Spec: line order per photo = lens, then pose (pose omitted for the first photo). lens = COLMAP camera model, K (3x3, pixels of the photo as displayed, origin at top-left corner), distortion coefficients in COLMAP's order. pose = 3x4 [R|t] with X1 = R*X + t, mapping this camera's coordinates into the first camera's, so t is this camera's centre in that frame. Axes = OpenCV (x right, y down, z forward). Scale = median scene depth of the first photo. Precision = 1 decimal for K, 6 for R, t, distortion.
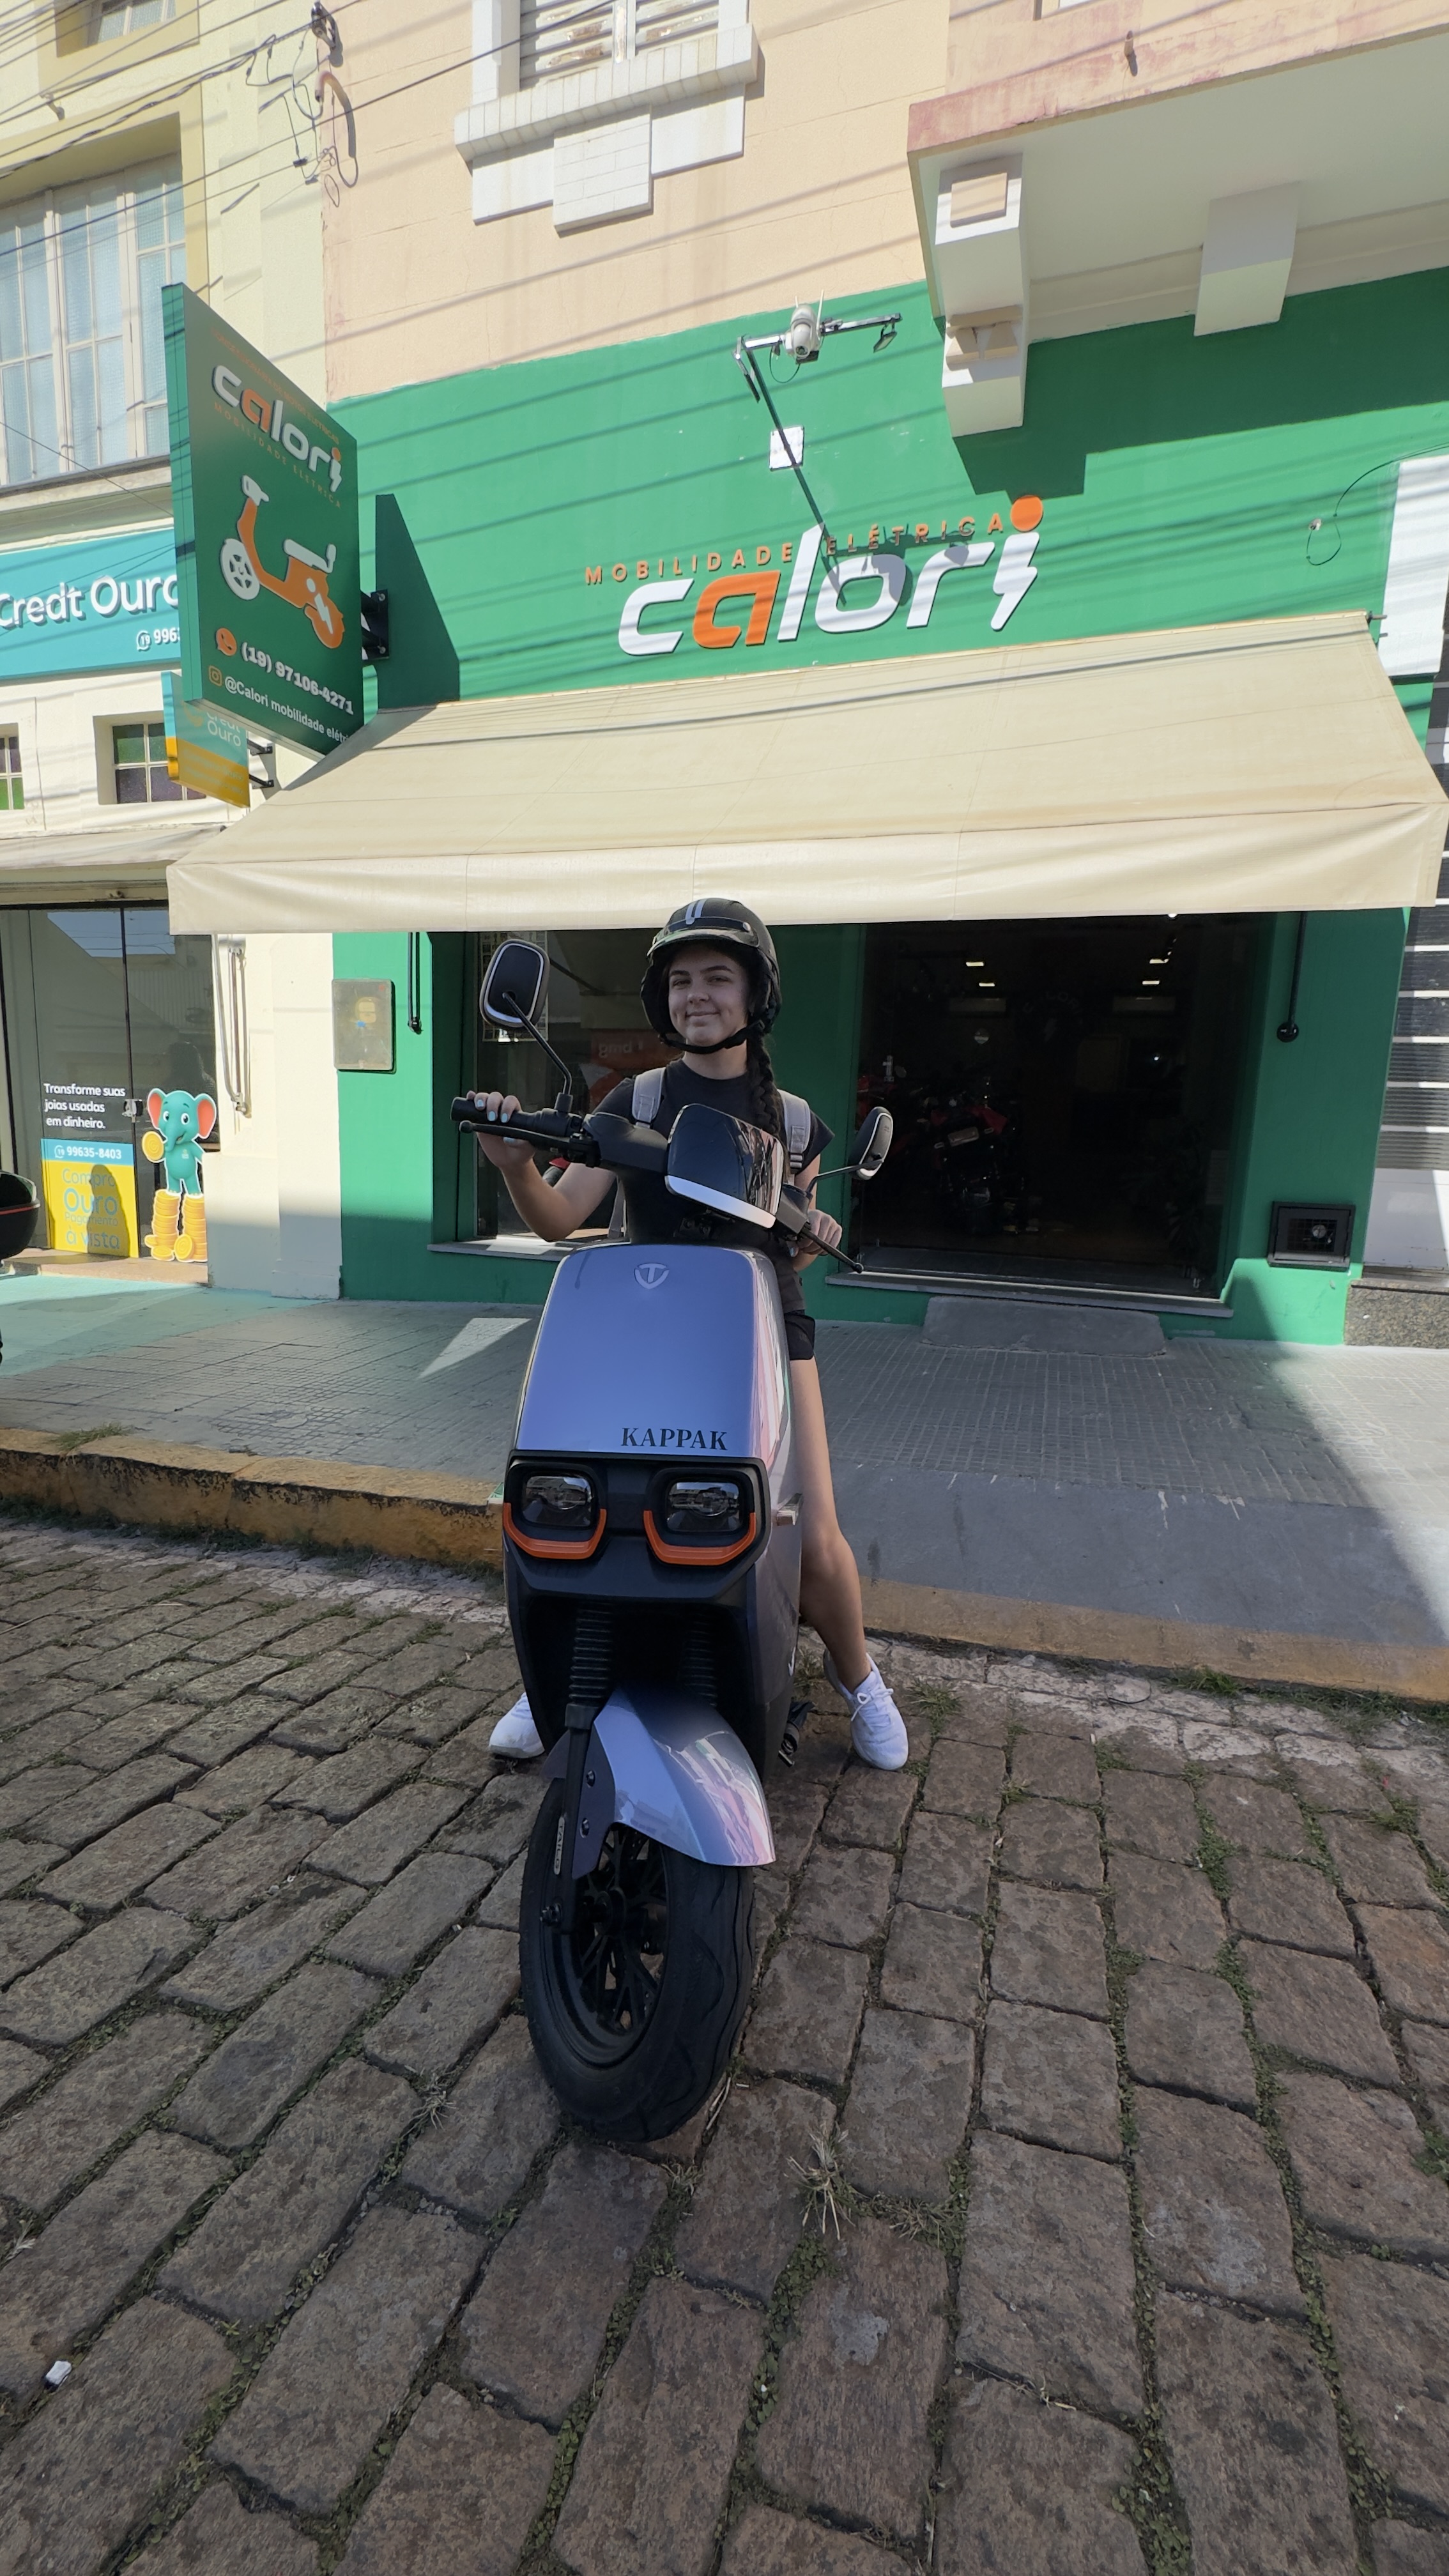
lens RADIAL K [[1047.9, 0, 724.5], [0, 1047.9, 1288.0], [0, 0, 1]] dist [0.001021, 0.000139]
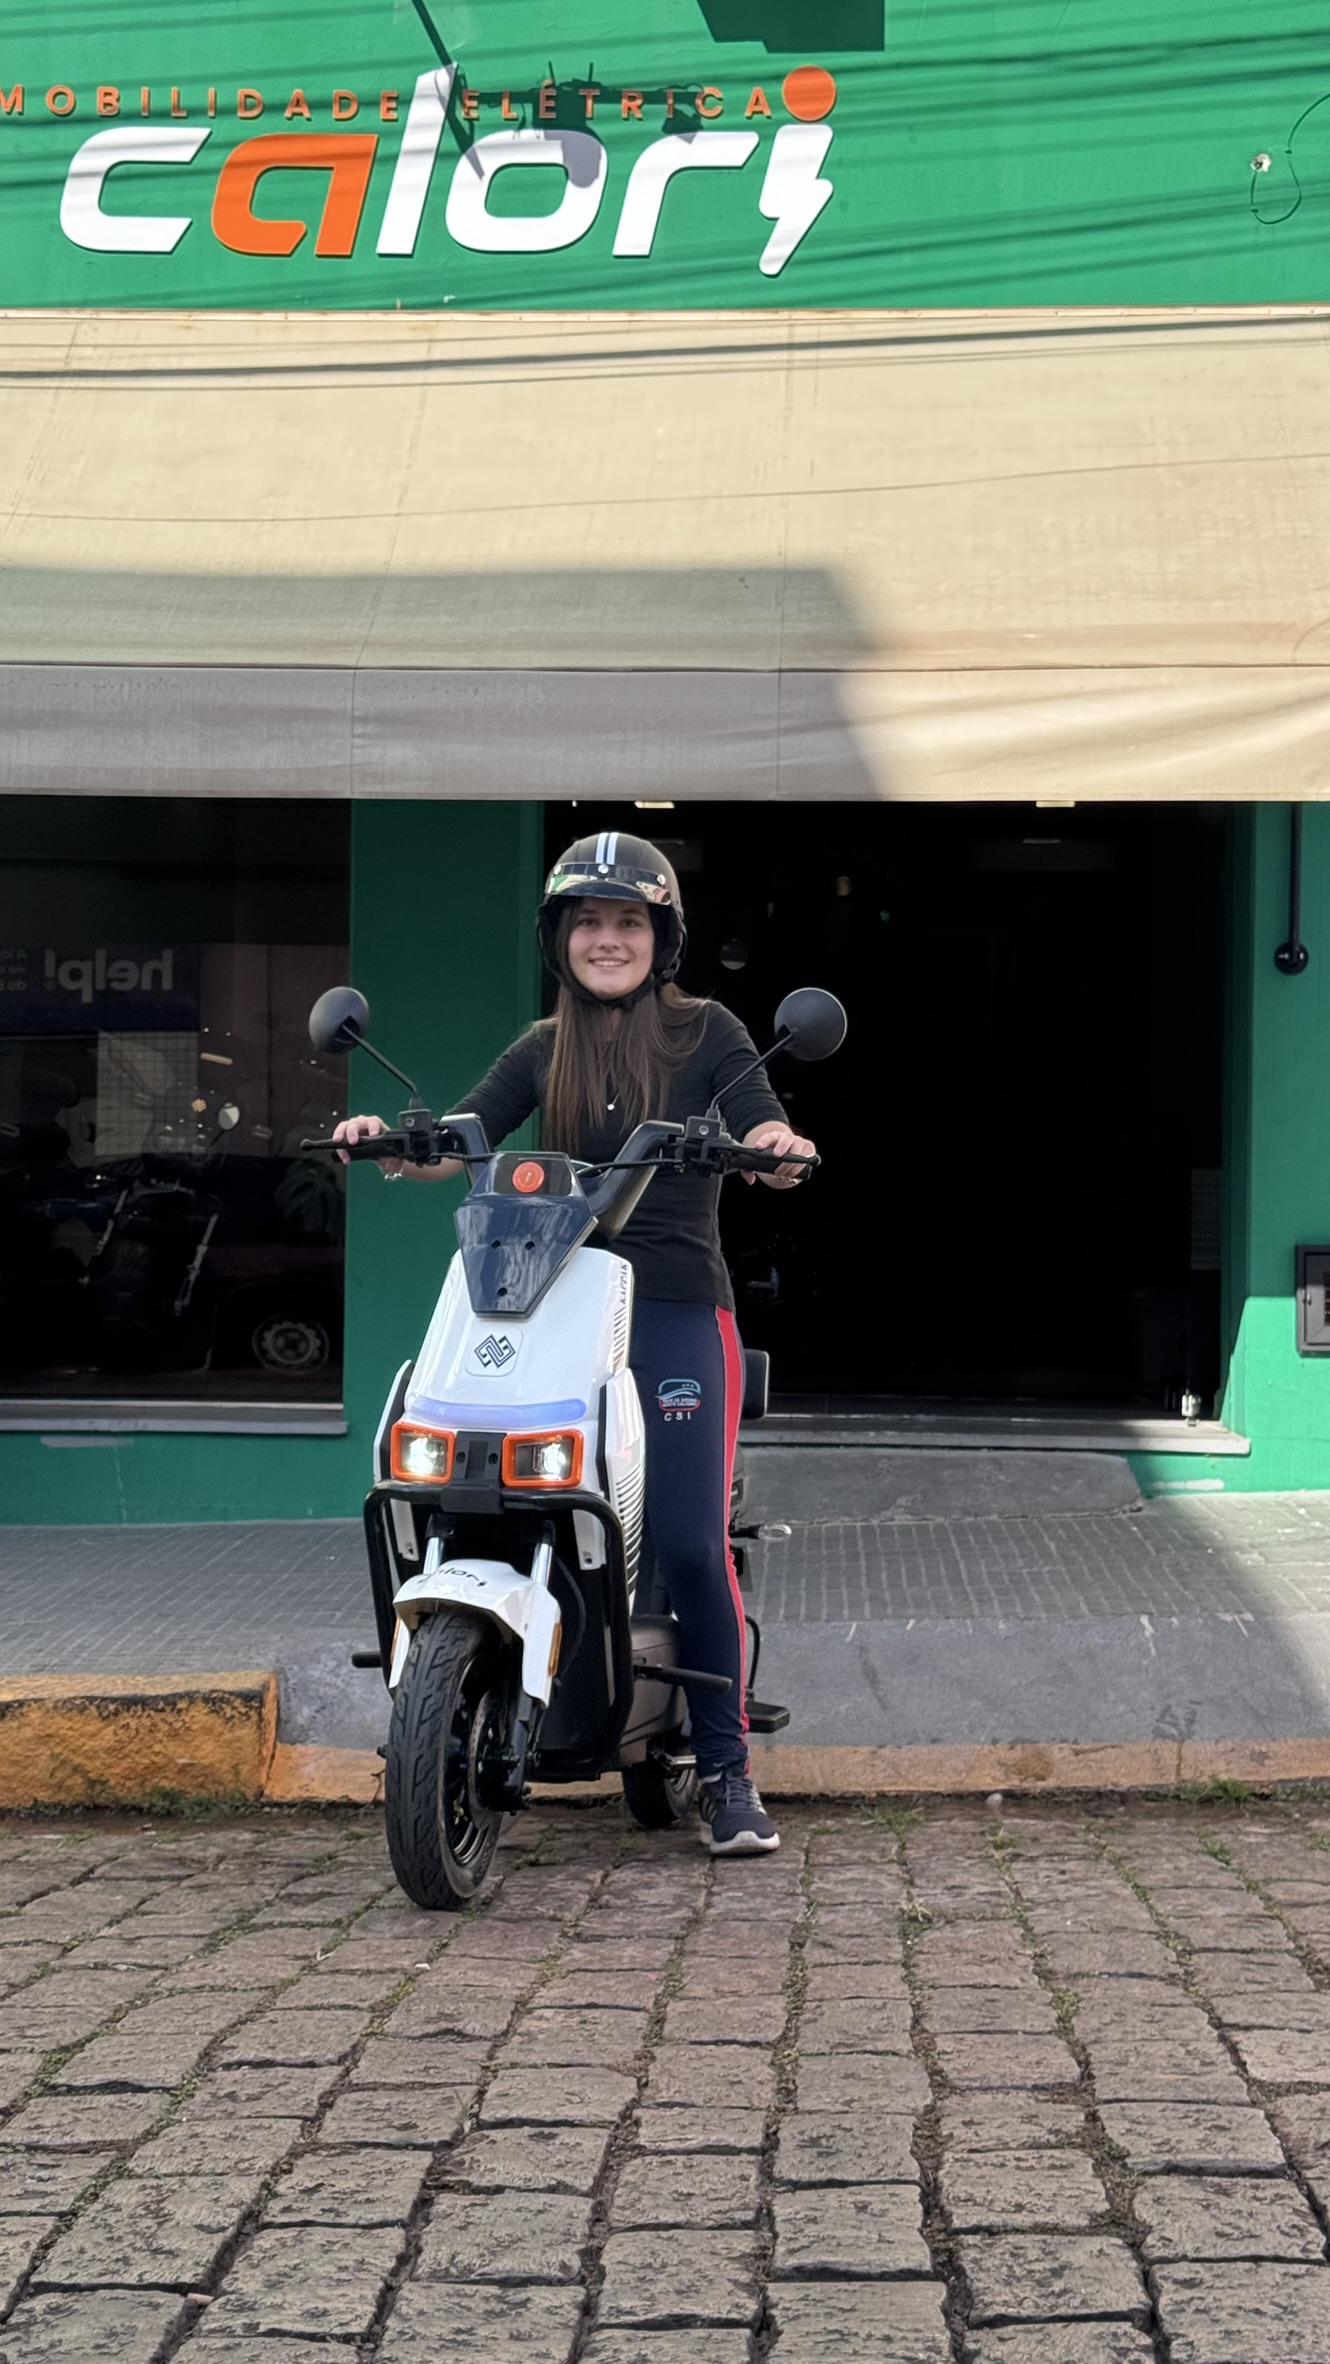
lens RADIAL K [[3292.6, 0, 665.0], [0, 3292.6, 1182.0], [0, 0, 1]] dist [0.093117, -0.014410]
pose [[0.966739, -0.020714, 0.254926, -0.278844], [0.060219, 0.987129, -0.148157, 0.133987], [-0.248575, 0.158580, 0.955543, -0.667232]]
